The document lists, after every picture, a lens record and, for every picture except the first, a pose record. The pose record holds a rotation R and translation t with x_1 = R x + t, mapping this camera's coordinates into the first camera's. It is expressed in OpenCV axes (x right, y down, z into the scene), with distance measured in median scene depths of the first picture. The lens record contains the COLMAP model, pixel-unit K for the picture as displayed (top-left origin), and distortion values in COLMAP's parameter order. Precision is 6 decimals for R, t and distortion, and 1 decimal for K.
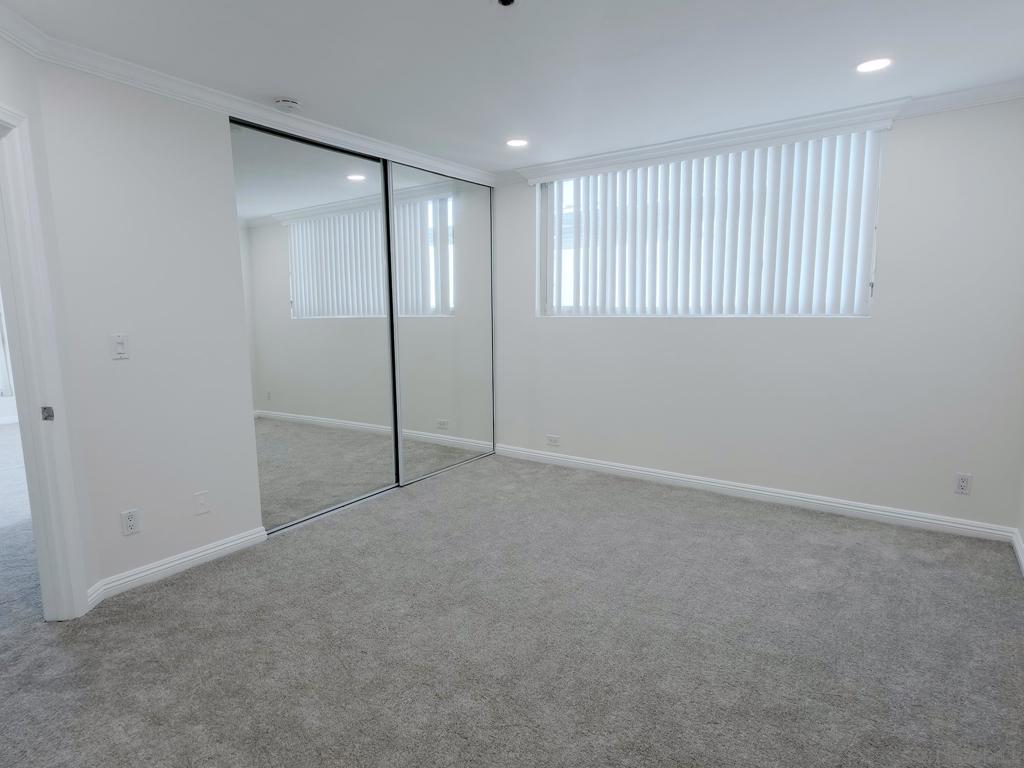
lens RADIAL K [[567.8, 0, 512.0], [0, 567.8, 384.0], [0, 0, 1]] dist [0.000226, 0.000150]
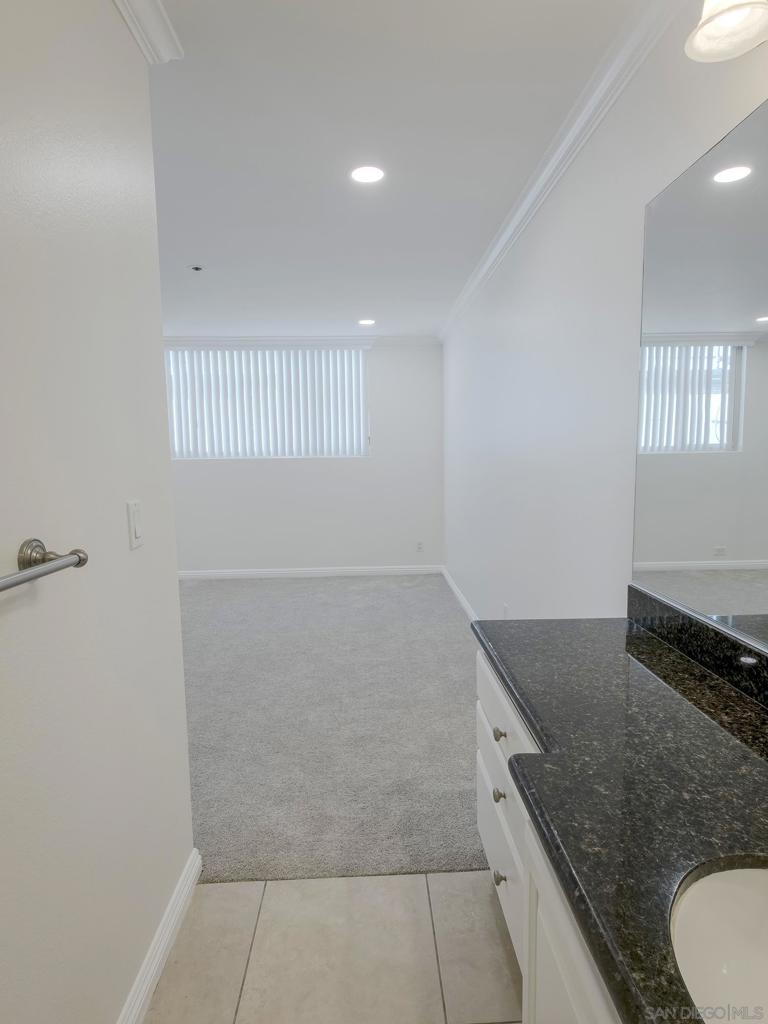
lens RADIAL K [[567.8, 0, 384.0], [0, 567.8, 512.0], [0, 0, 1]] dist [0.000226, 0.000150]
pose [[0.794487, -0.070436, 0.603182, -0.383826], [0.086356, 0.996261, 0.002592, 0.048324], [-0.601109, 0.050029, 0.797599, -0.388924]]
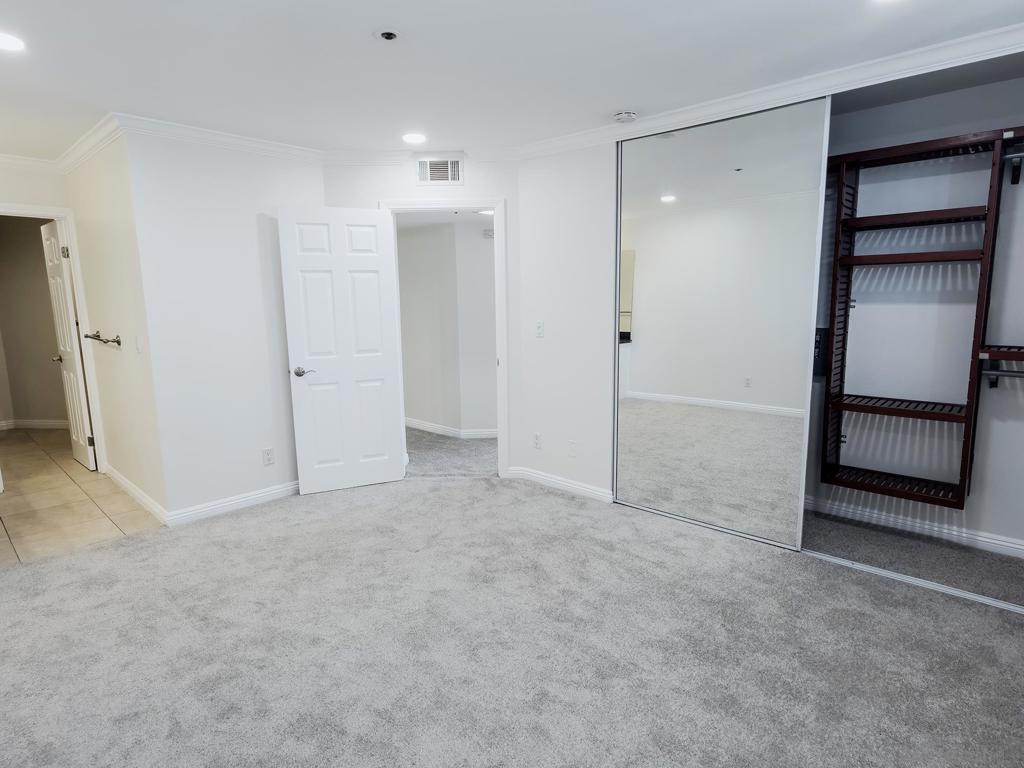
lens RADIAL K [[567.8, 0, 512.0], [0, 567.8, 384.0], [0, 0, 1]] dist [0.000226, 0.000150]
pose [[-0.139197, 0.161953, -0.976932, 0.452905], [-0.109759, 0.977934, 0.177758, -0.097178], [0.984163, 0.131971, -0.118350, 0.583303]]
